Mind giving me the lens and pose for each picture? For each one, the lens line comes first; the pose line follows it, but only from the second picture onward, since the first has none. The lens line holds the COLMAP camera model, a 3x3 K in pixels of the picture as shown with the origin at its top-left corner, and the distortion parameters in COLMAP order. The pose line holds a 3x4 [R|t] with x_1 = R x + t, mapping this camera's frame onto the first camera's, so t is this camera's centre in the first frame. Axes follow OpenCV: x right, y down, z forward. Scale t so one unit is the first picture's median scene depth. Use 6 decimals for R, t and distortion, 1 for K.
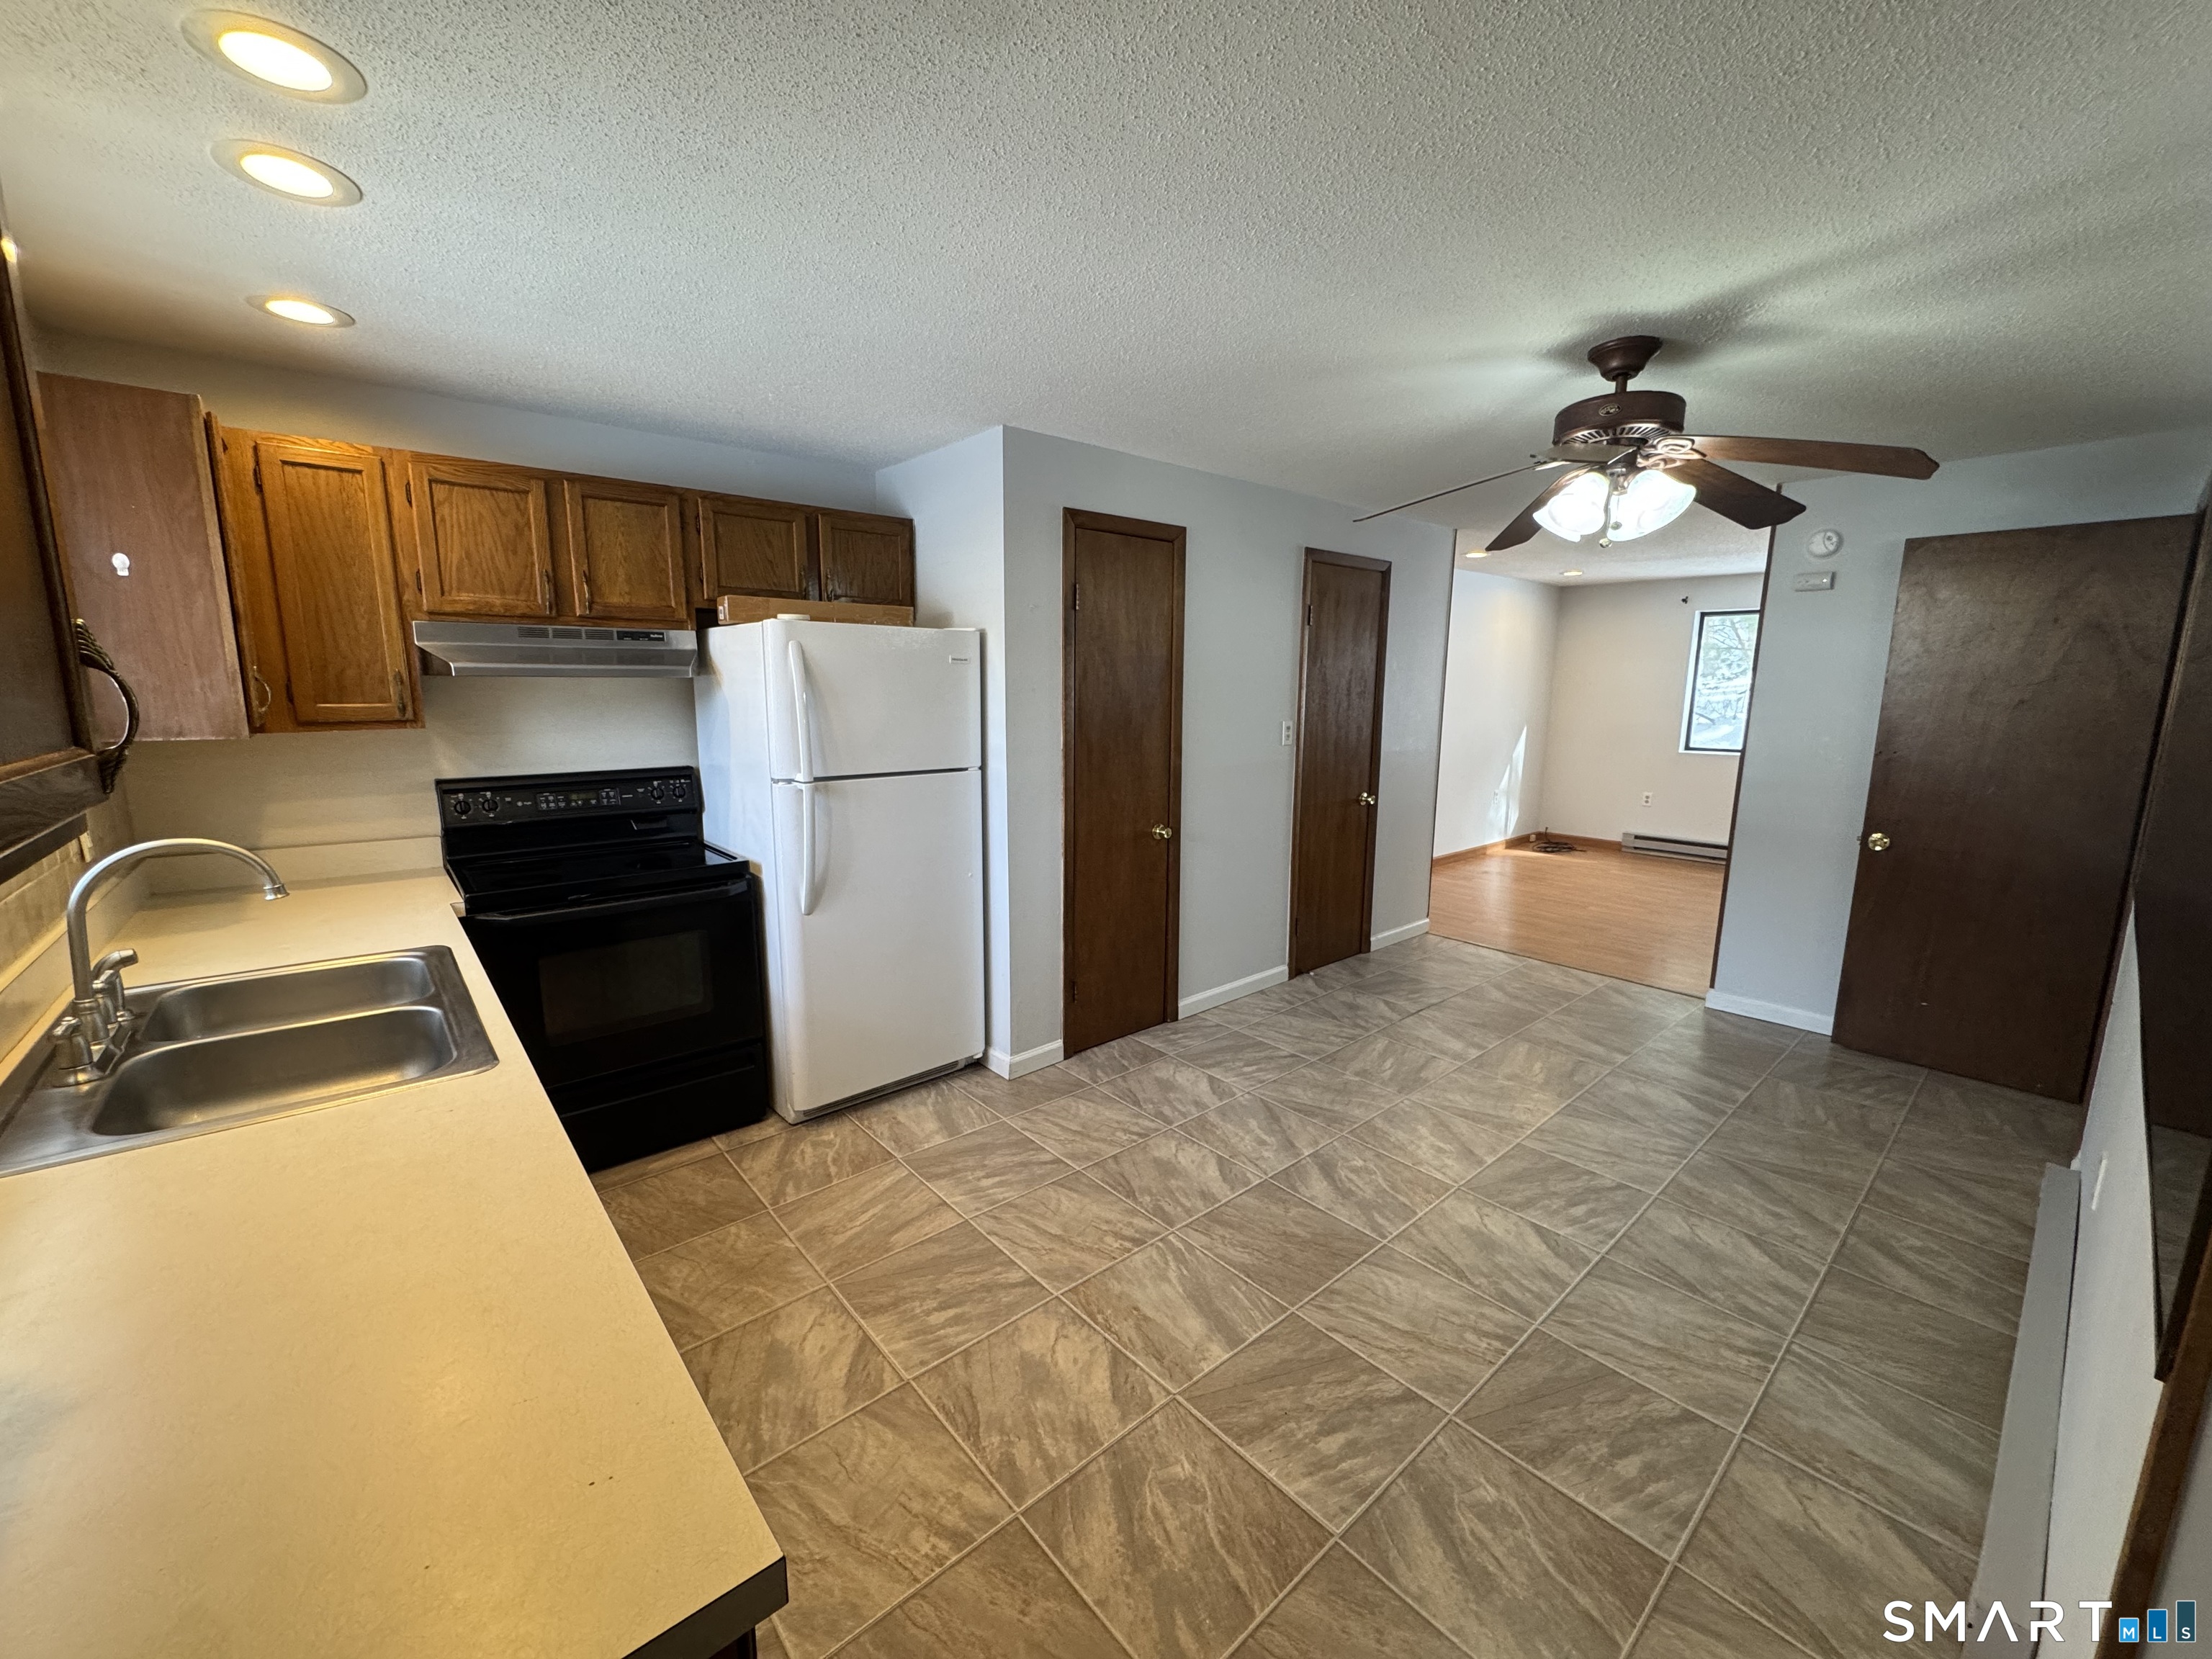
lens RADIAL K [[878.4, 0, 1105.3], [0, 878.4, 831.4], [0, 0, 1]] dist [-0.001855, -0.000302]
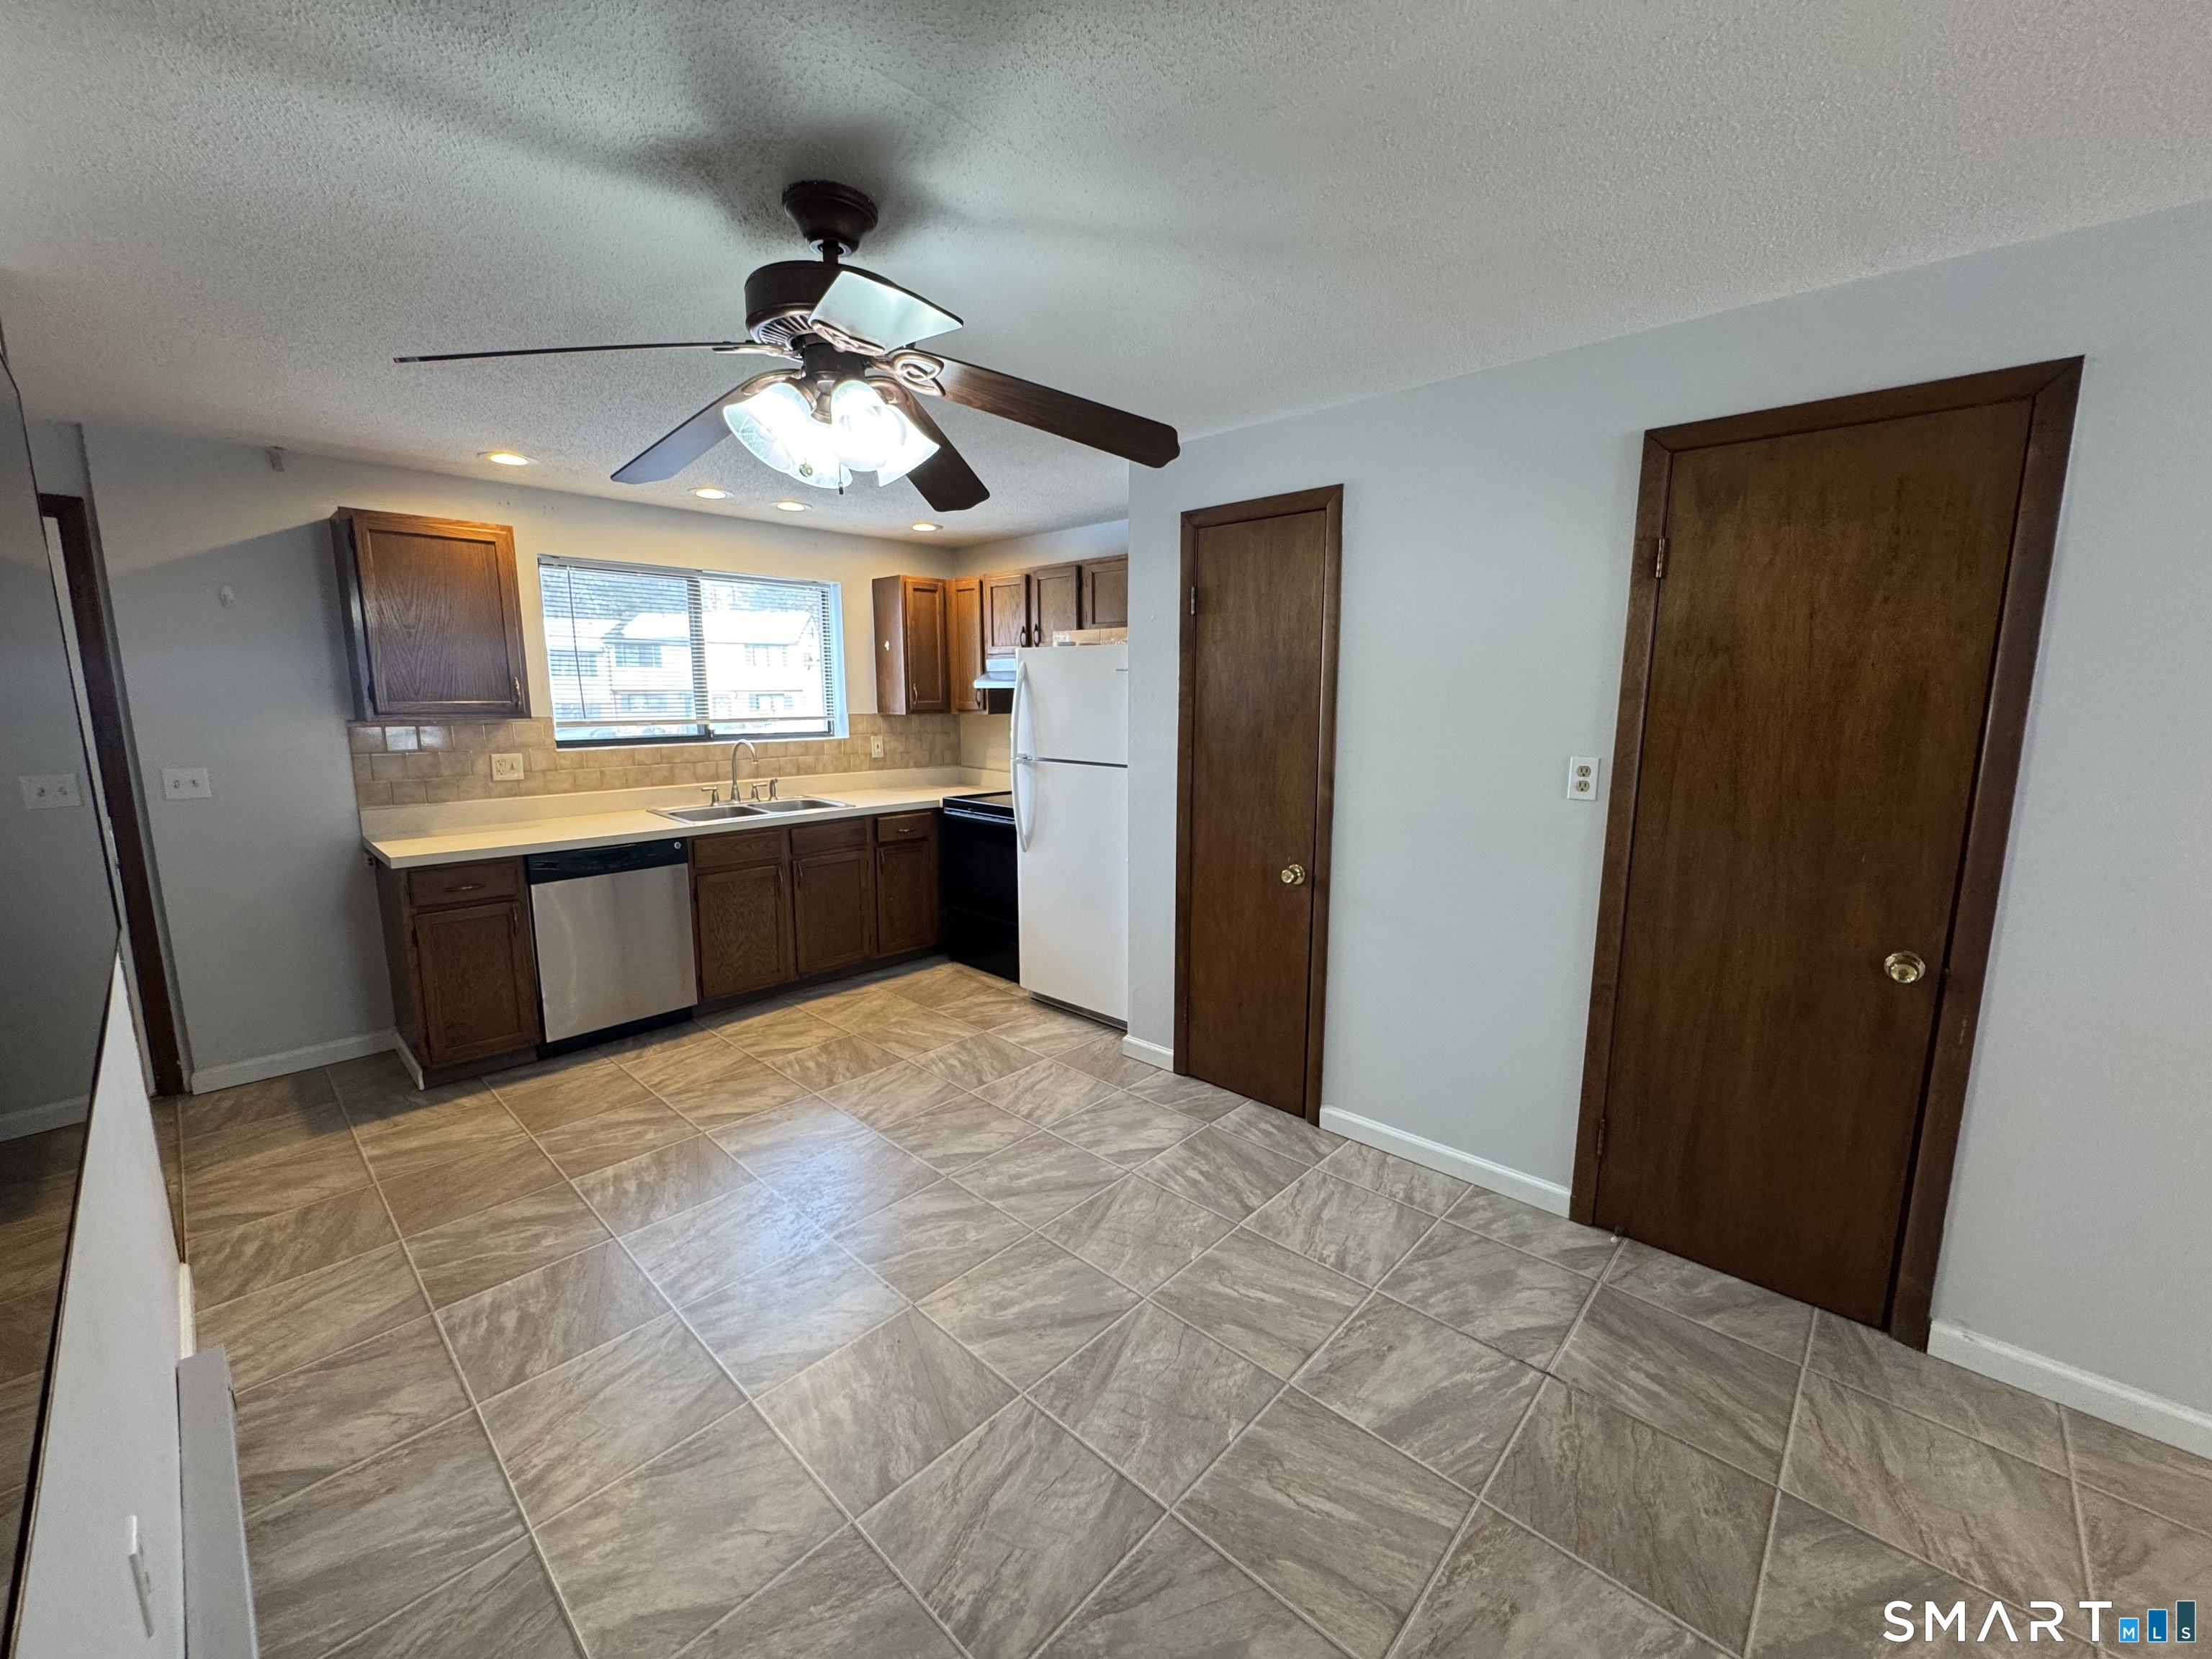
lens RADIAL K [[878.4, 0, 1105.3], [0, 878.4, 831.4], [0, 0, 1]] dist [-0.001855, -0.000302]
pose [[0.102037, 0.153162, -0.982919, 1.215478], [-0.167325, 0.976641, 0.134814, -0.172332], [0.980607, 0.150711, 0.125282, 1.060824]]
